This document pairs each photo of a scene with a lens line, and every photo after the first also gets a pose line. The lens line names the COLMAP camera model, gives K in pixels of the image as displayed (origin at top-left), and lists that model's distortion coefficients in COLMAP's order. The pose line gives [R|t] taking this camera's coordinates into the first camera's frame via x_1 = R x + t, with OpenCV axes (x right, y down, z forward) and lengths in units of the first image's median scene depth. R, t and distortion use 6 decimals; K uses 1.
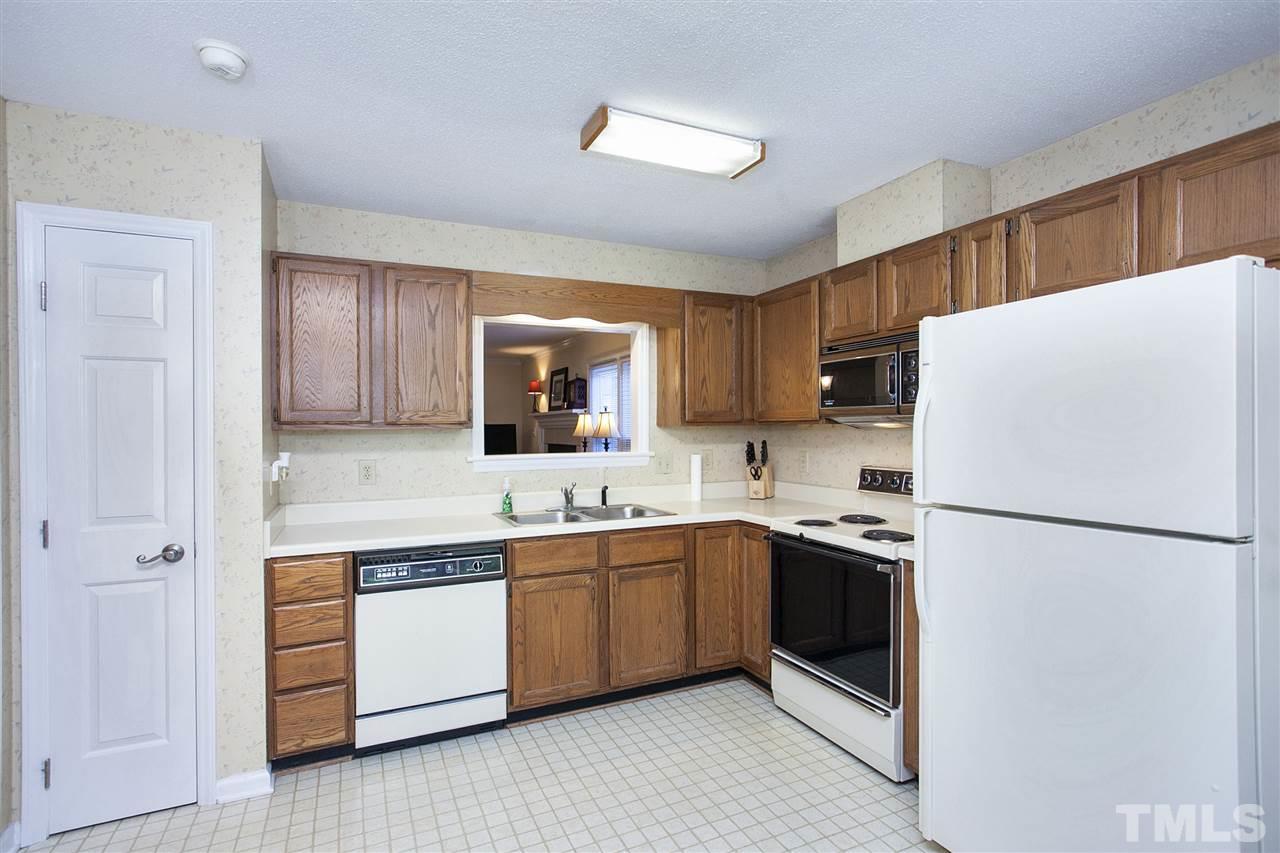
lens RADIAL K [[622.2, 0, 640.0], [0, 622.2, 426.5], [0, 0, 1]] dist [-0.000394, 0.000263]
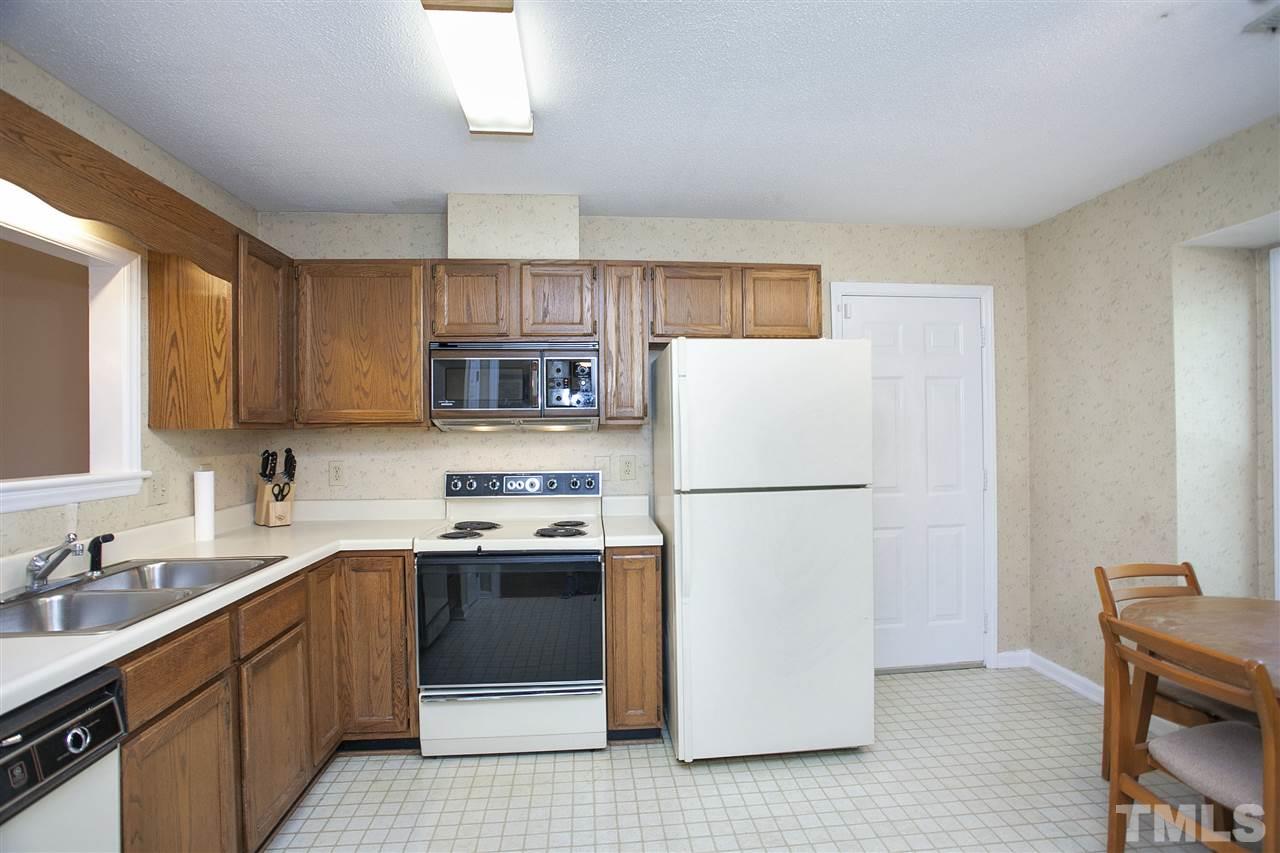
lens RADIAL K [[631.7, 0, 640.0], [0, 631.7, 426.5], [0, 0, 1]] dist [-0.066265, 0.041134]
pose [[0.347188, 0.011494, 0.937725, -0.450430], [0.003901, 0.999899, -0.013700, 0.009292], [-0.937787, 0.008415, 0.347108, 0.402937]]
